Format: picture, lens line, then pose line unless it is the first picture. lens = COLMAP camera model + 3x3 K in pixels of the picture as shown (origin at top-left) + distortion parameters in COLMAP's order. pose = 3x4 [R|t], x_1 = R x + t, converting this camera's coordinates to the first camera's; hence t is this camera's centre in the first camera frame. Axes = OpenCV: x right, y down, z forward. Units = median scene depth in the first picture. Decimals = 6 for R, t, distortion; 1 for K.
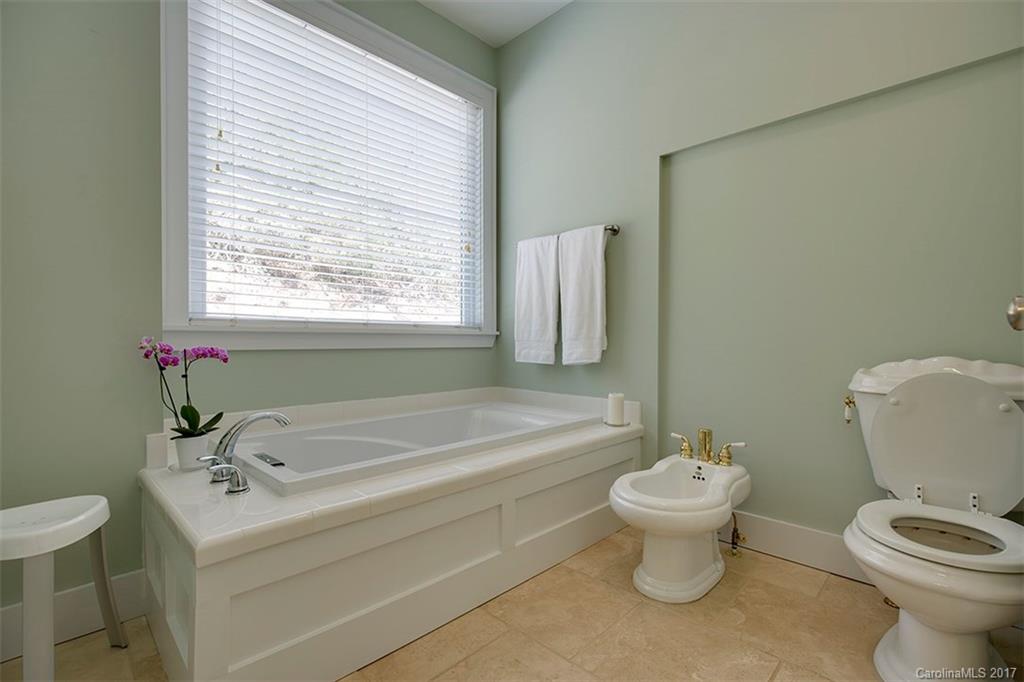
lens RADIAL K [[466.1, 0, 519.3], [0, 466.1, 341.1], [0, 0, 1]] dist [-0.001349, -0.000099]
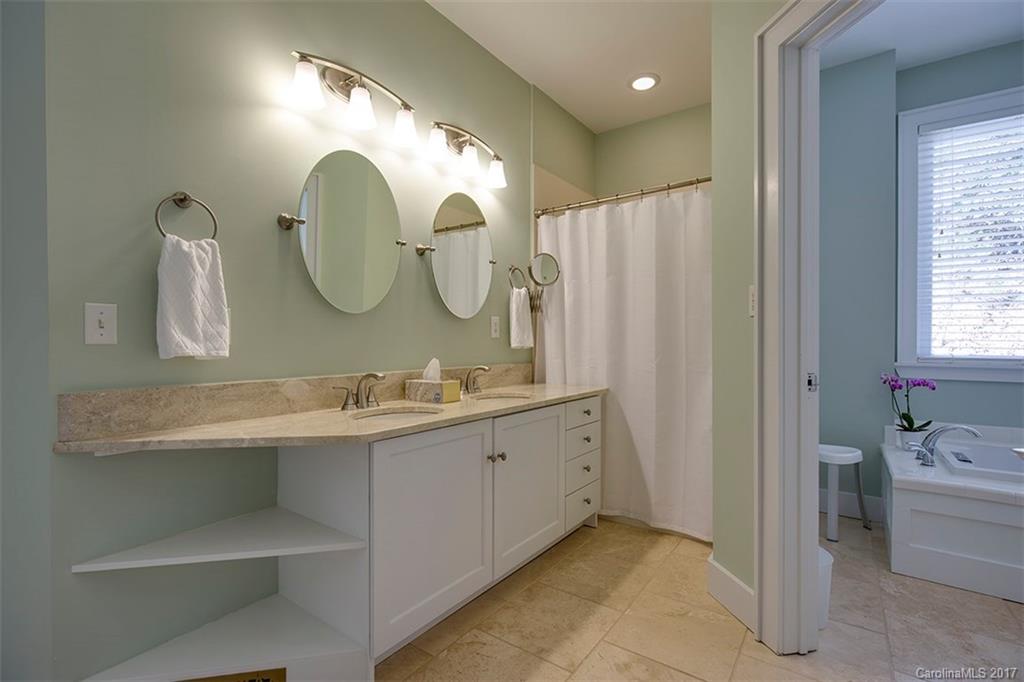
lens RADIAL K [[466.1, 0, 518.4], [0, 466.1, 342.7], [0, 0, 1]] dist [-0.001349, -0.000099]
pose [[0.155198, 0.001276, -0.987883, 0.770414], [-0.010466, 0.999945, -0.000353, -0.107340], [0.987828, 0.010394, 0.155203, -0.696099]]
